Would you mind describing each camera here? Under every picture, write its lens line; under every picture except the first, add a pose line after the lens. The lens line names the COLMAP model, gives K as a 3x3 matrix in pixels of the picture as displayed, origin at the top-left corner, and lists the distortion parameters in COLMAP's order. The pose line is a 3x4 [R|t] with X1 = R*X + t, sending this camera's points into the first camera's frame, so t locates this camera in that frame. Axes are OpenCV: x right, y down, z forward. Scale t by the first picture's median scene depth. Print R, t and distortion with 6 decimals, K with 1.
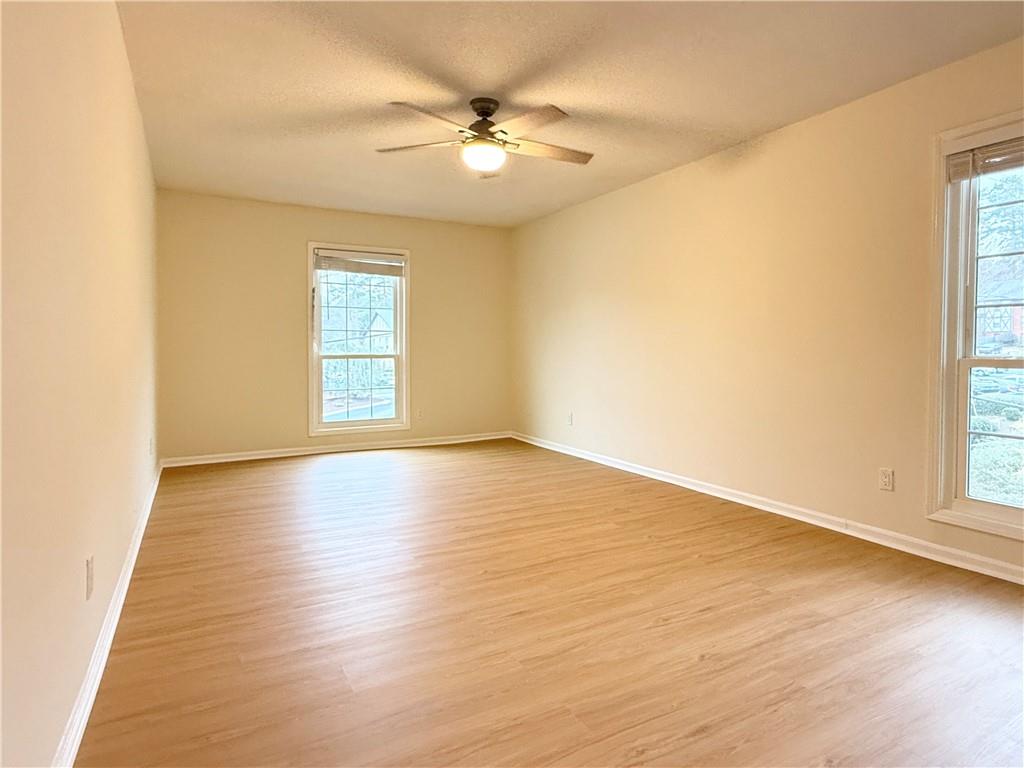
lens RADIAL K [[602.4, 0, 518.0], [0, 602.4, 385.0], [0, 0, 1]] dist [0.022213, 0.000007]
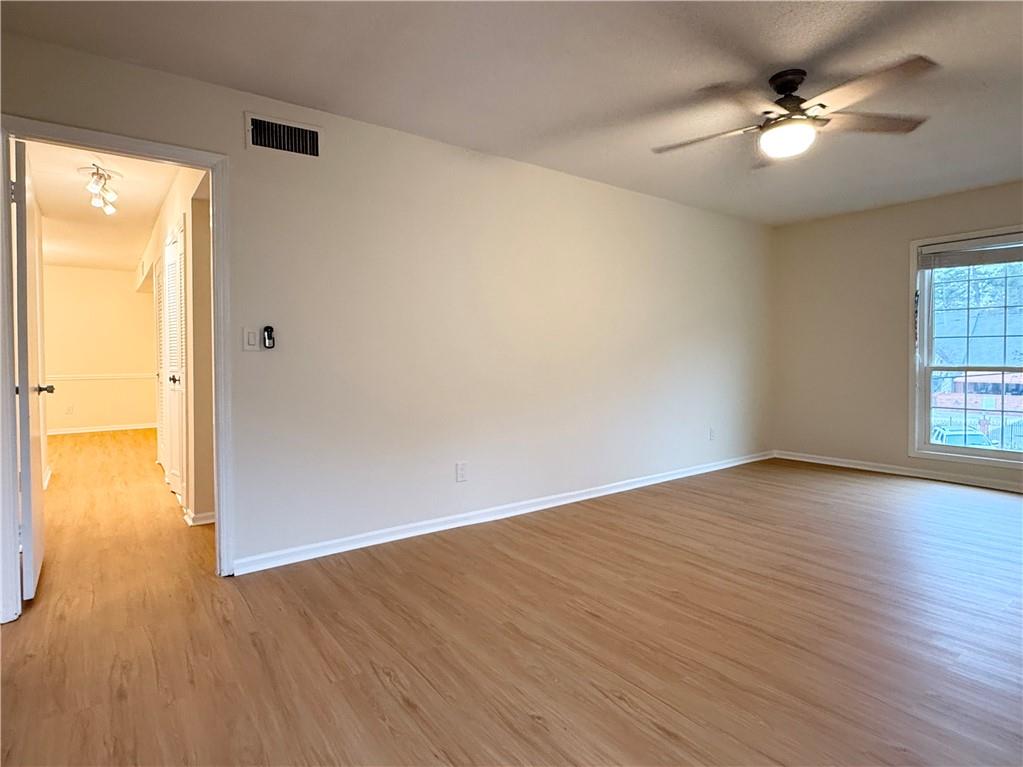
lens RADIAL K [[554.0, 0, 515.8], [0, 554.0, 375.7], [0, 0, 1]] dist [0.000794, 0.000910]
pose [[0.119883, 0.032767, -0.992247, 0.748928], [-0.055606, 0.998108, 0.026243, -0.044761], [0.991230, 0.052029, 0.121478, 0.586126]]
